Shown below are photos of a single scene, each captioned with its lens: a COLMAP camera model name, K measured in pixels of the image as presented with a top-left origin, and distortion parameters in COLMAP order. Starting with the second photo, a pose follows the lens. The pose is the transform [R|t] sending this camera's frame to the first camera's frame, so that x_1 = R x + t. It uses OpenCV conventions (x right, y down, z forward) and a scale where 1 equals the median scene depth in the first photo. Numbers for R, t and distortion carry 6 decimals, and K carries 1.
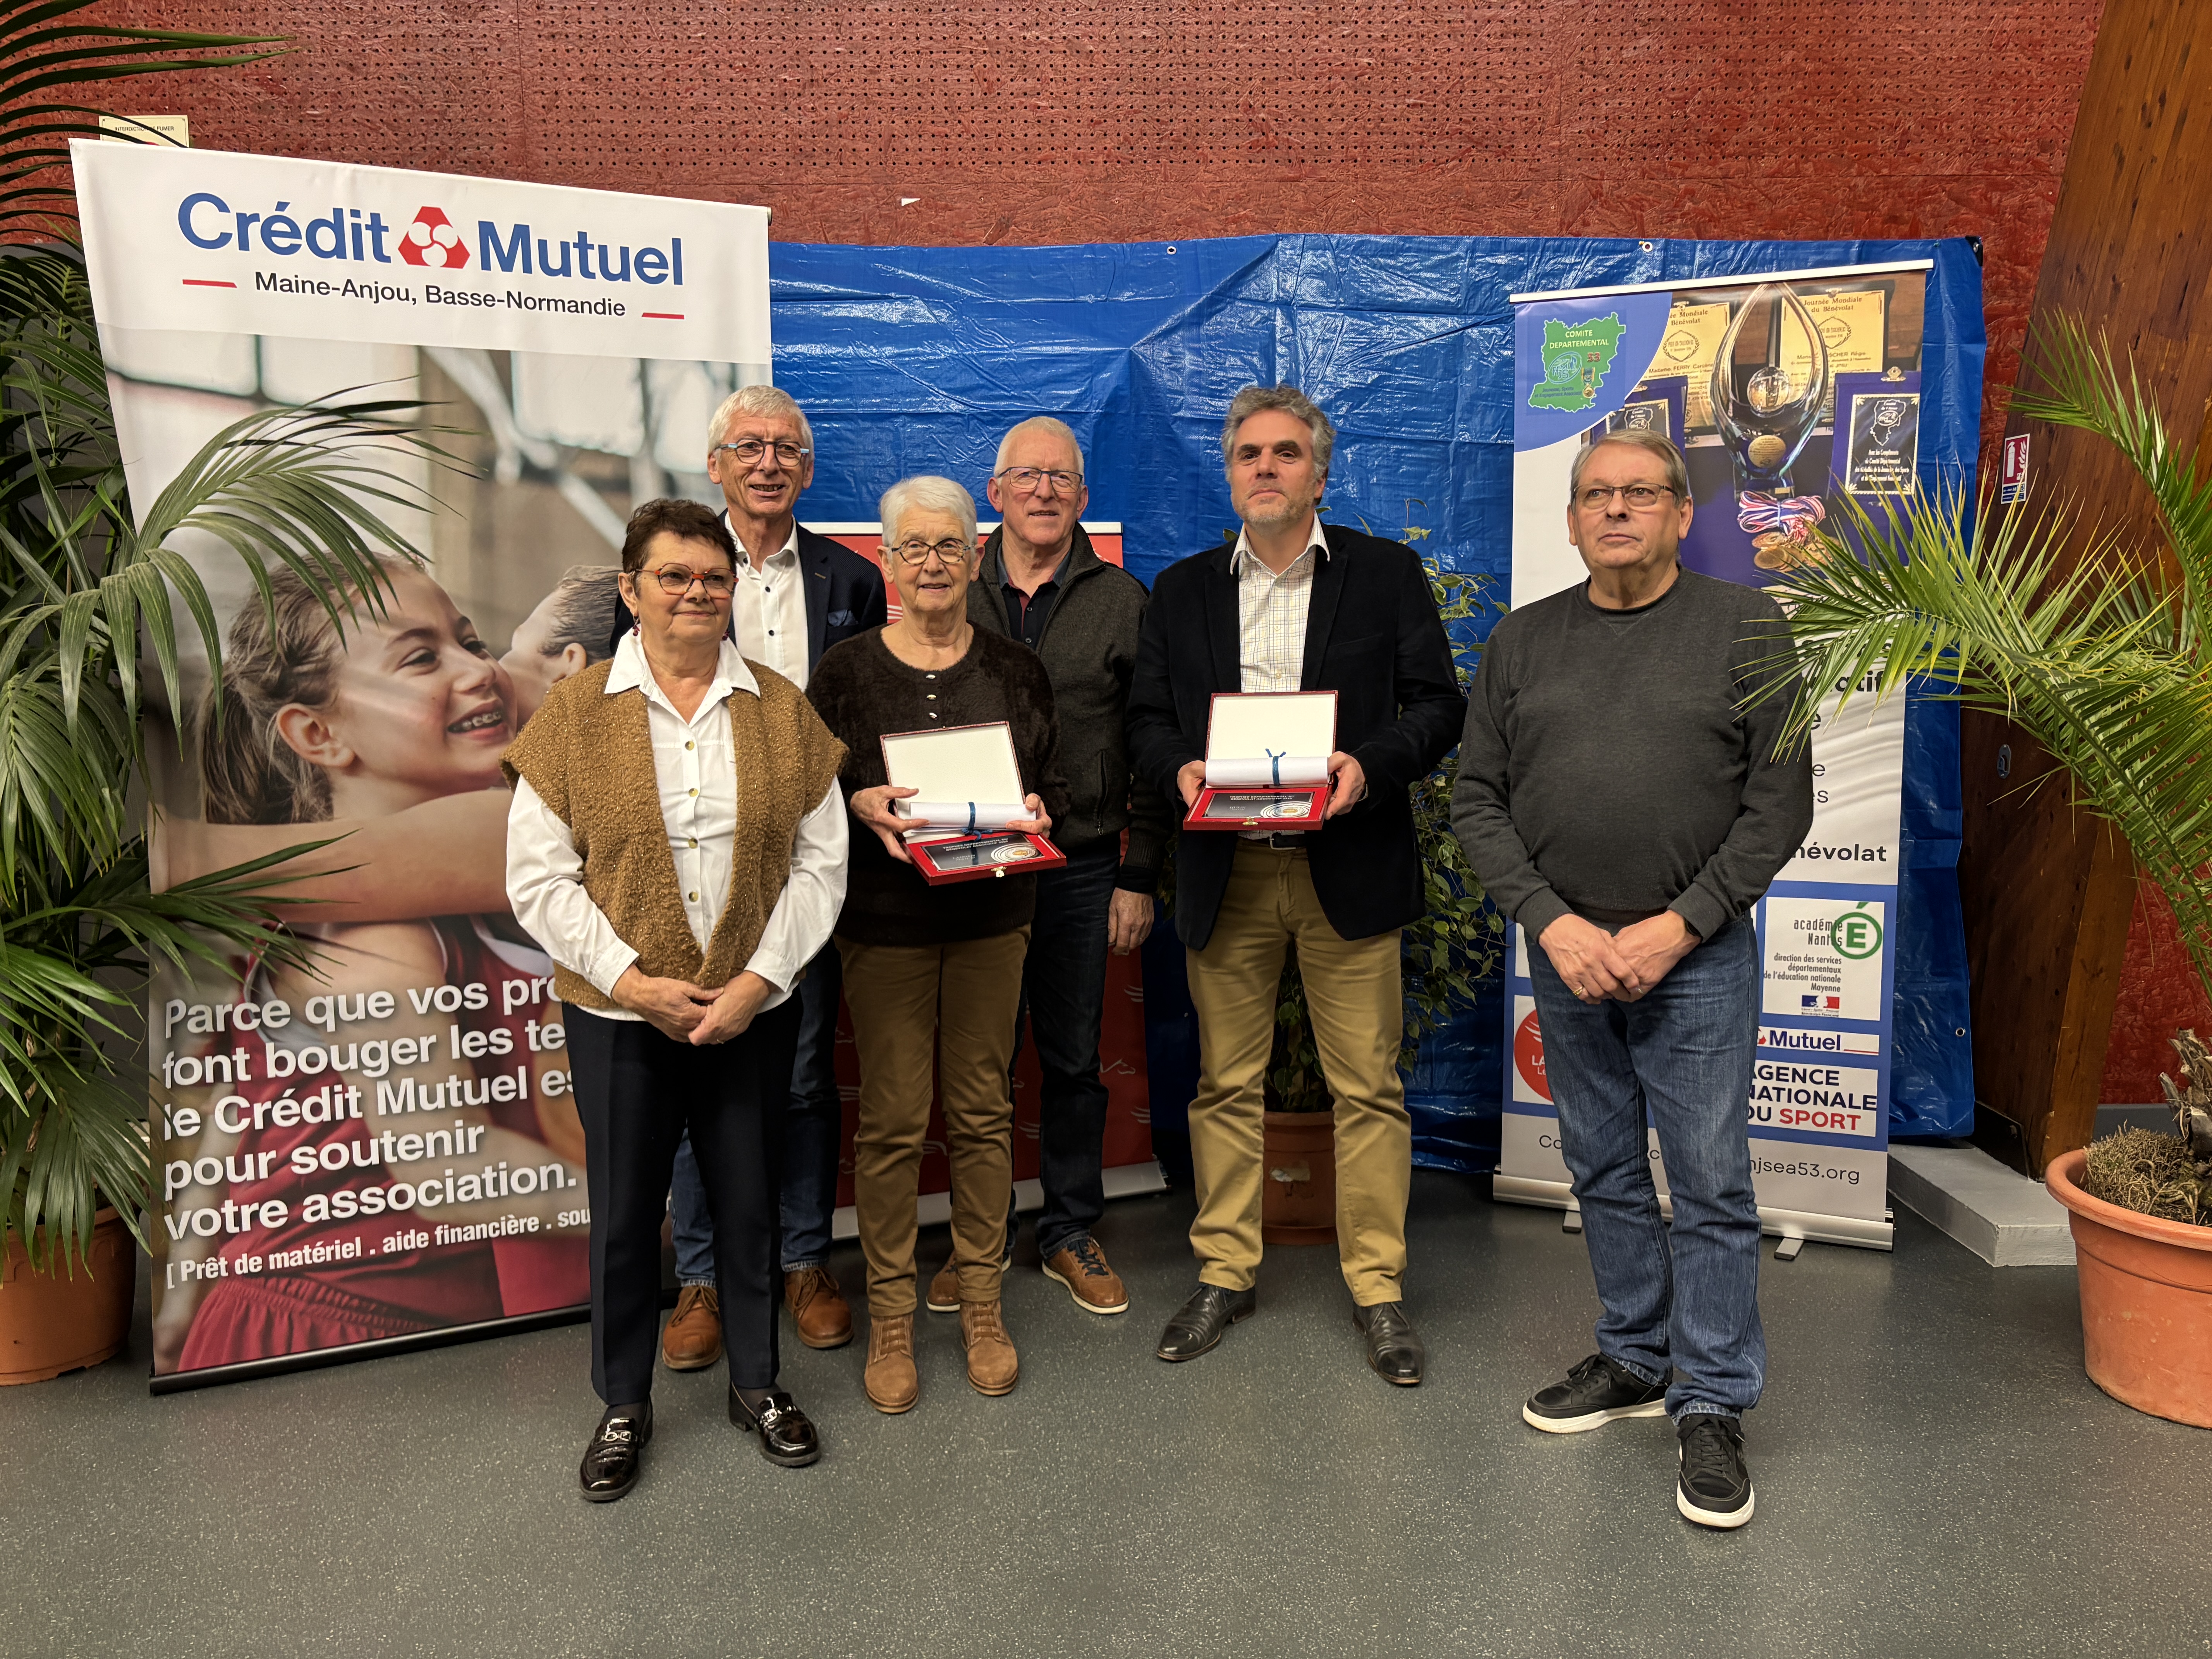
lens RADIAL K [[1660.8, 0, 1130.5], [0, 1660.8, 818.7], [0, 0, 1]] dist [0.037346, -0.032474]
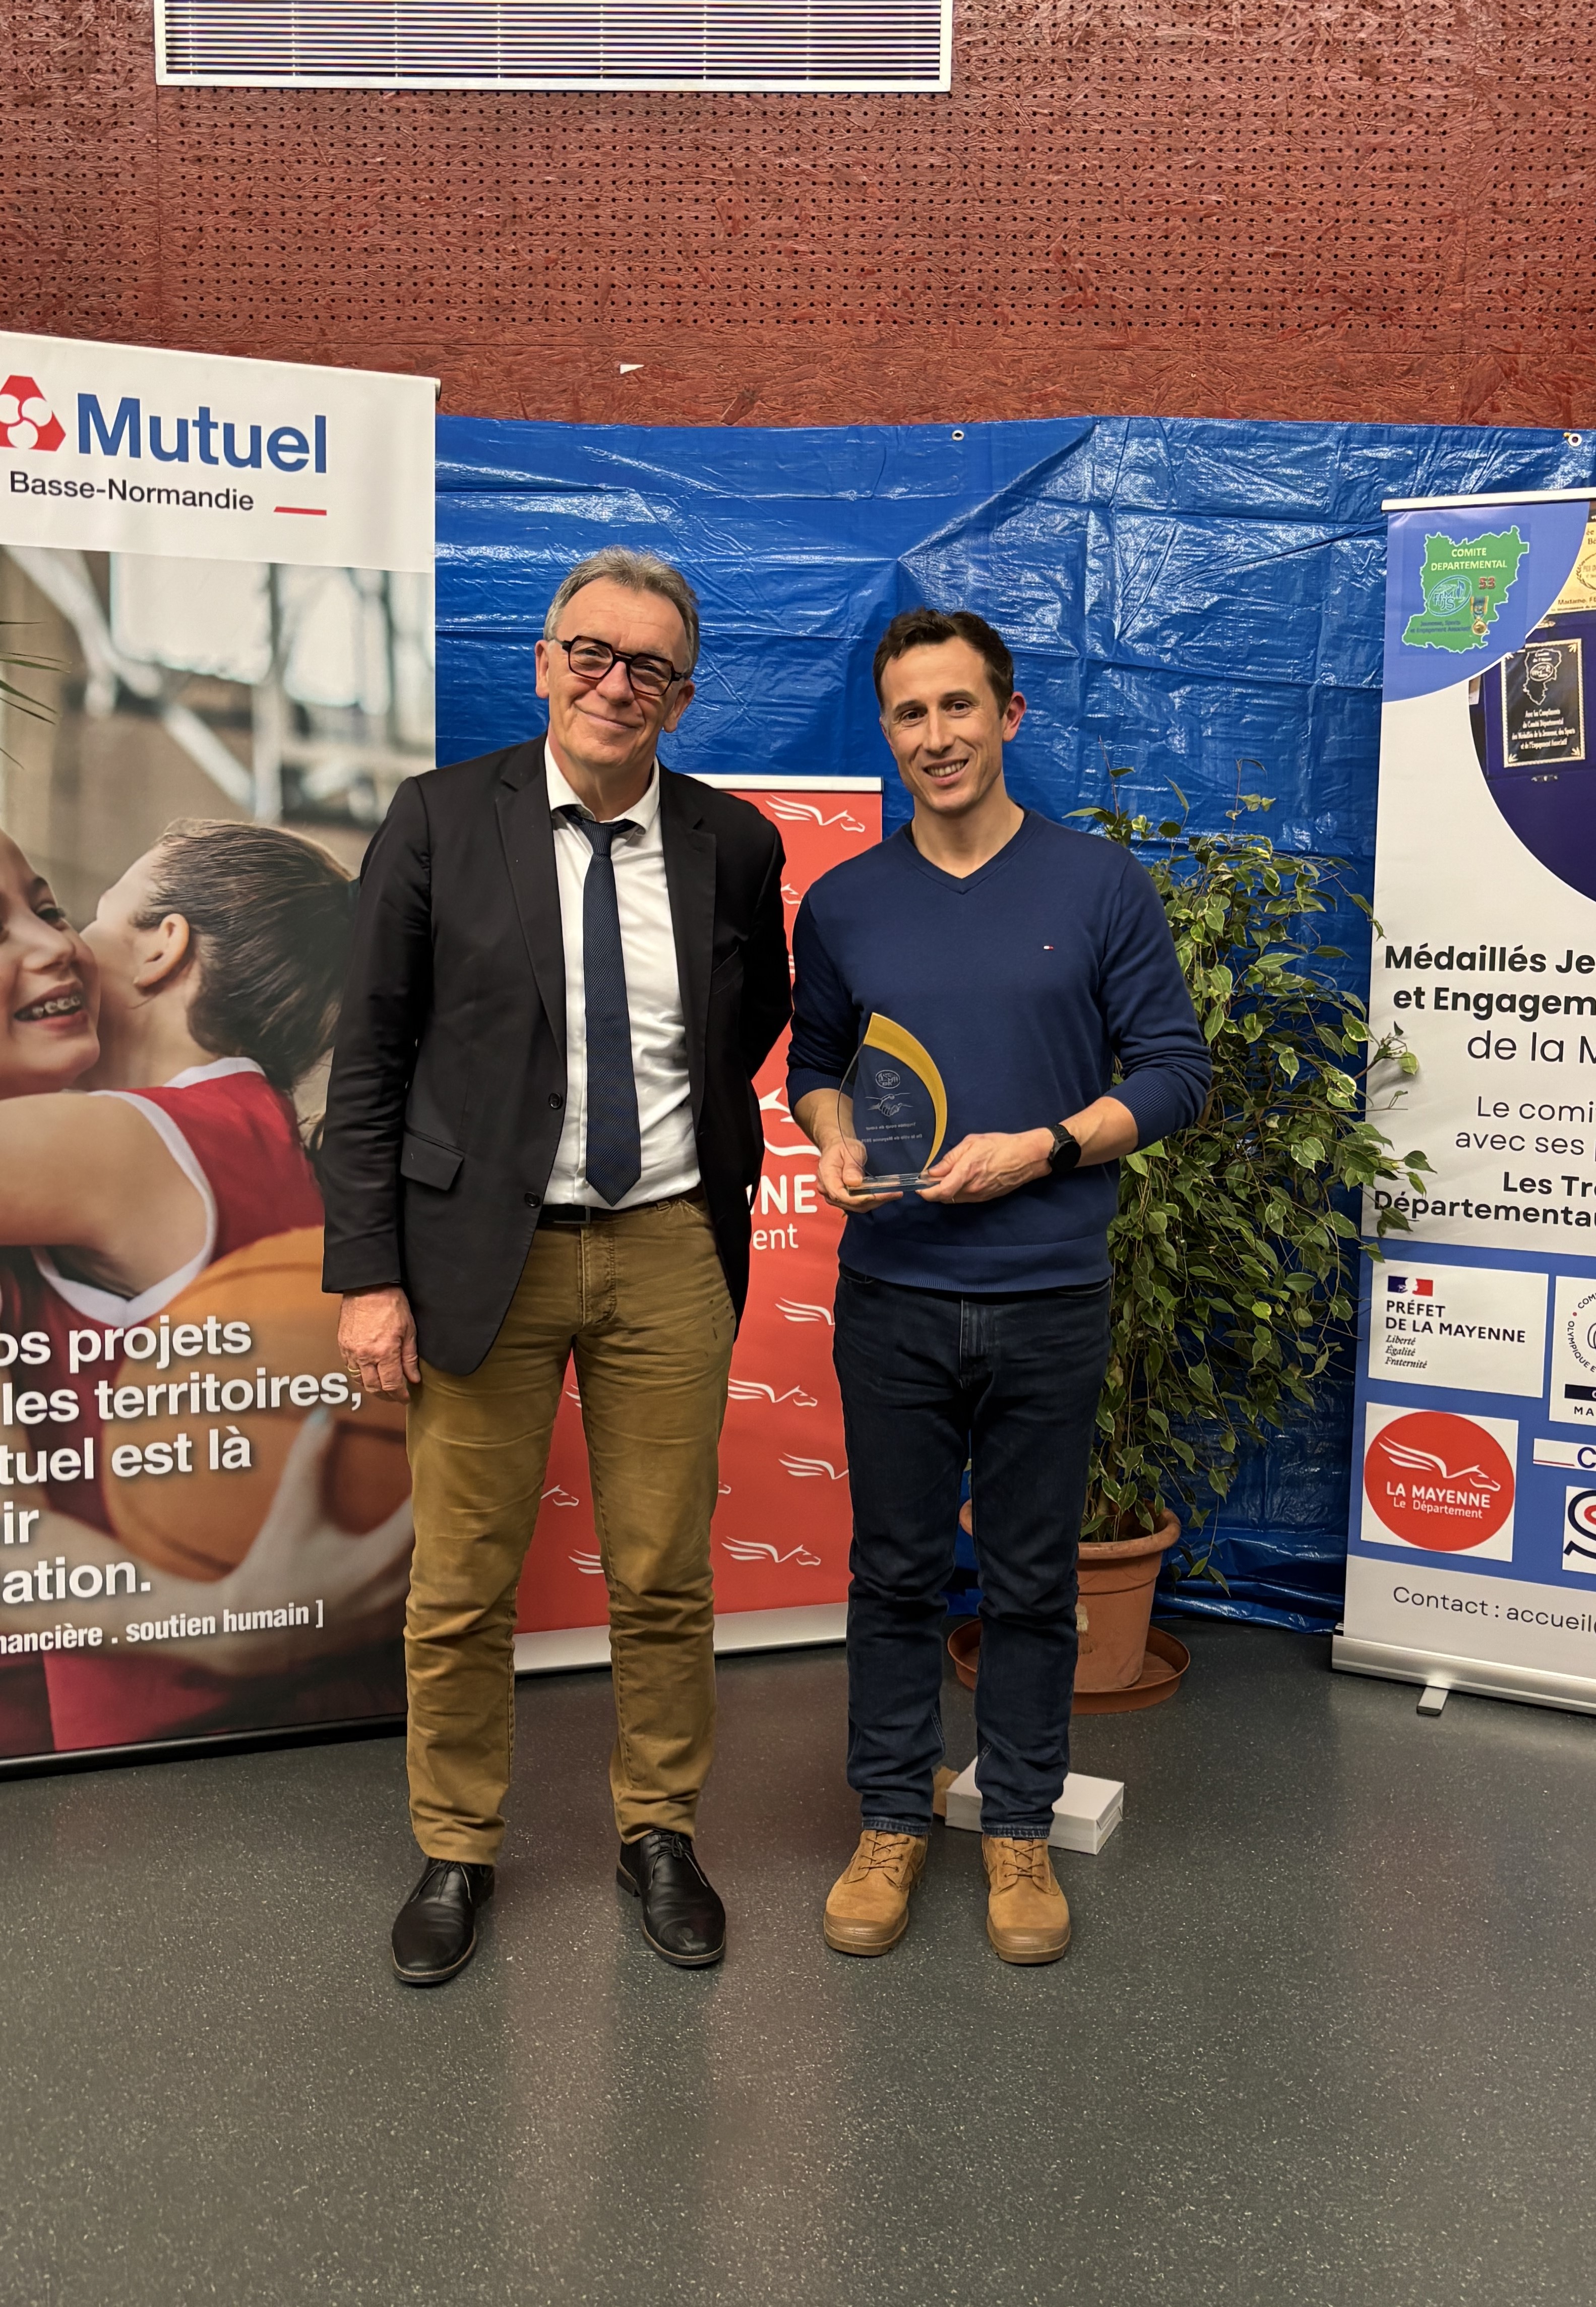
lens RADIAL K [[2192.1, 0, 855.3], [0, 2192.1, 1101.4], [0, 0, 1]] dist [0.019843, 0.000000]
pose [[0.997619, 0.034183, -0.059904, 0.055889], [-0.035442, 0.999170, -0.020086, -0.004794], [0.059167, 0.022161, 0.998002, -0.033142]]
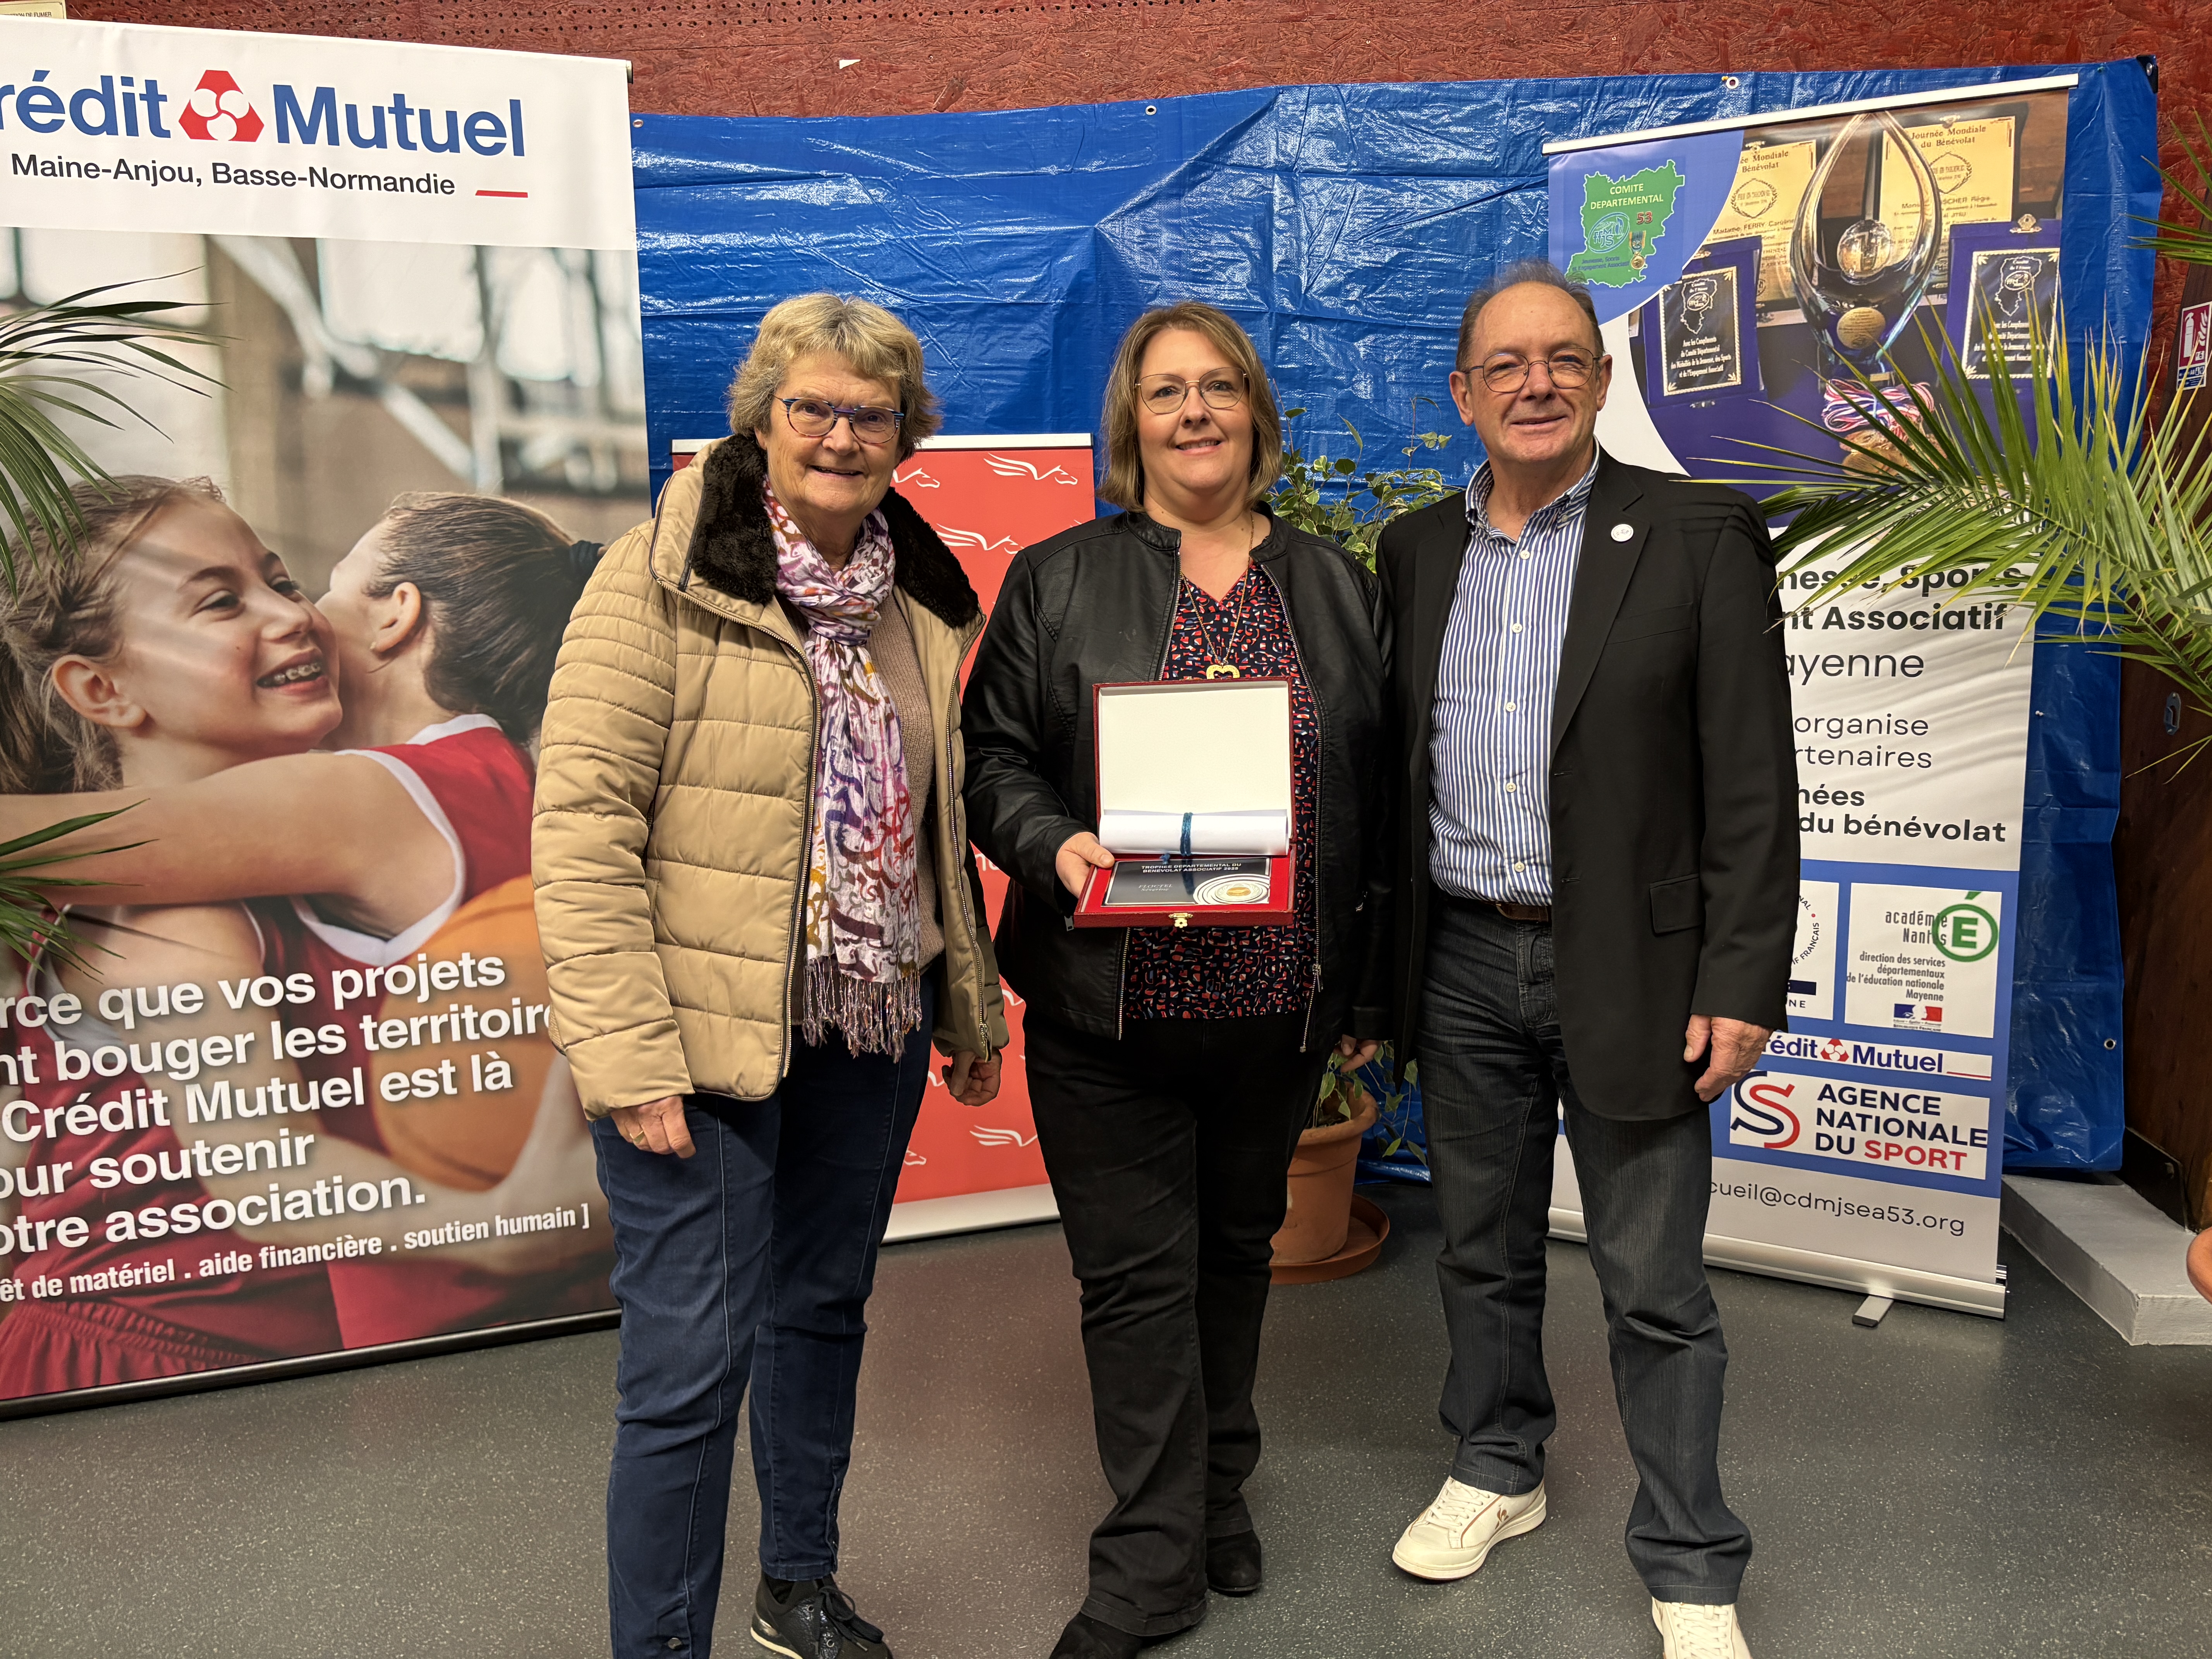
lens RADIAL K [[1660.8, 0, 1131.7], [0, 1660.8, 820.1], [0, 0, 1]] dist [0.037346, -0.032474]
pose [[0.994740, 0.006186, -0.102242, 0.118514], [-0.001922, 0.999126, 0.041752, -0.017647], [0.102411, -0.041336, 0.993883, 0.160372]]
